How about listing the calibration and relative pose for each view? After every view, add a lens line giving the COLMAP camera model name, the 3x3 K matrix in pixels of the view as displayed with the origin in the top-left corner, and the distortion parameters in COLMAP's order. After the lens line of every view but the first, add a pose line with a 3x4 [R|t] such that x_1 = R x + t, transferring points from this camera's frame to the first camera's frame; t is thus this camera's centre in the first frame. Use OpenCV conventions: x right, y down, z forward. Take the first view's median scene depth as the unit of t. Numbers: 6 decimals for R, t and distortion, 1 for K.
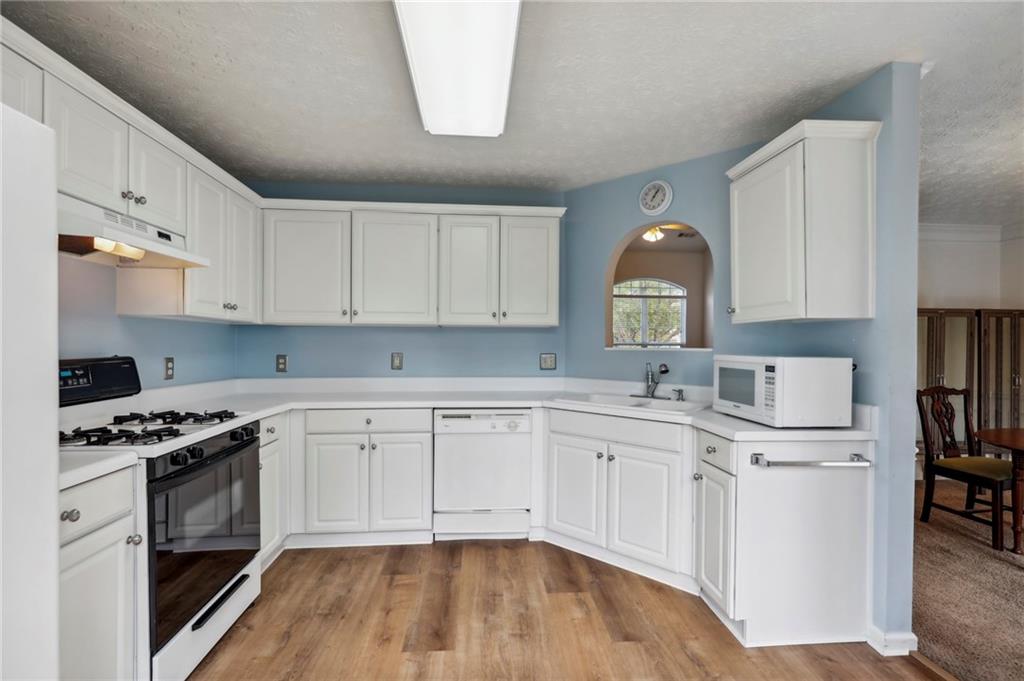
lens RADIAL K [[480.1, 0, 510.1], [0, 480.1, 344.6], [0, 0, 1]] dist [-0.002719, -0.000385]
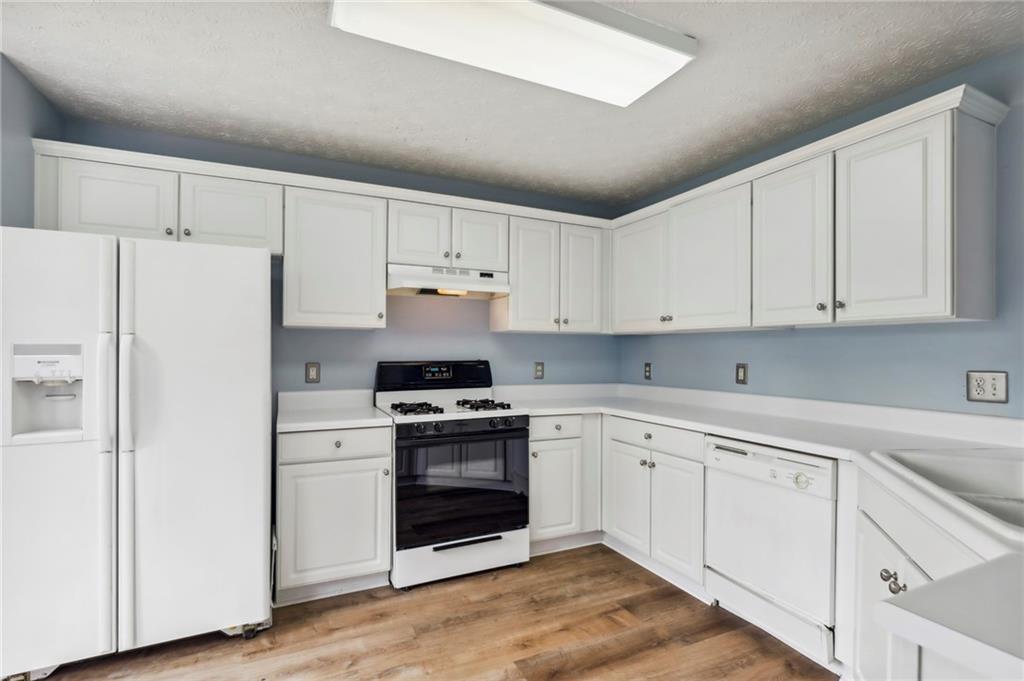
lens RADIAL K [[485.0, 0, 515.9], [0, 485.0, 347.3], [0, 0, 1]] dist [-0.003475, -0.000874]
pose [[0.363495, -0.009293, -0.931550, 0.507646], [-0.004322, 0.999923, -0.011661, 0.001539], [0.931586, 0.008265, 0.363427, 0.450584]]
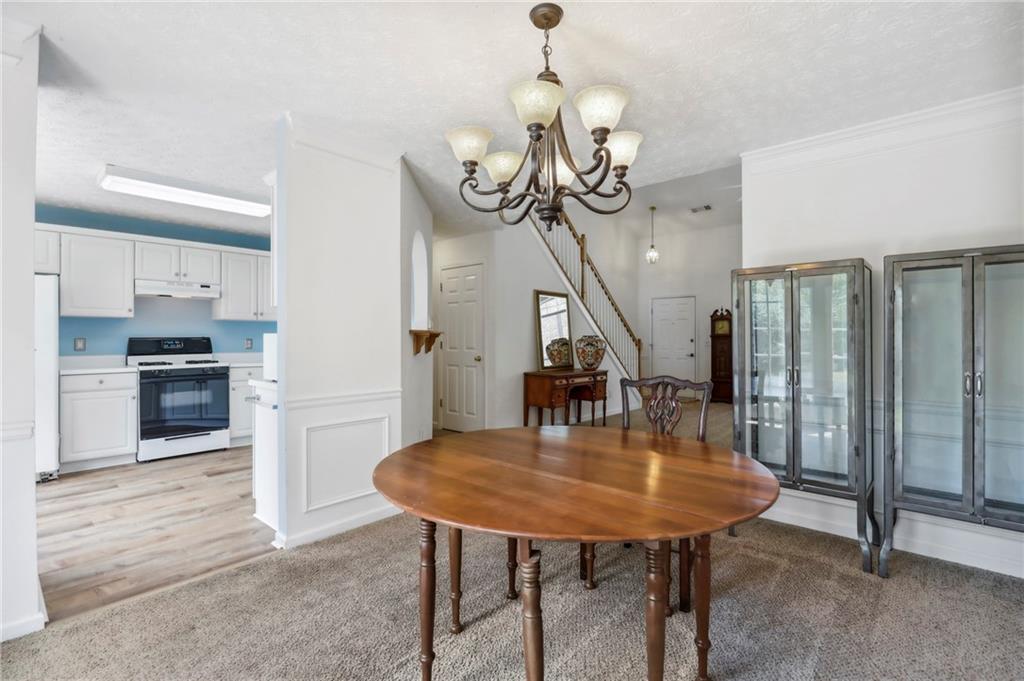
lens RADIAL K [[482.3, 0, 492.6], [0, 482.3, 336.8], [0, 0, 1]] dist [-0.003134, 0.000159]
pose [[0.657687, -0.011401, -0.753205, 1.618402], [0.005878, 0.999933, -0.010003, 0.045259], [0.753269, 0.002151, 0.657709, 0.399058]]
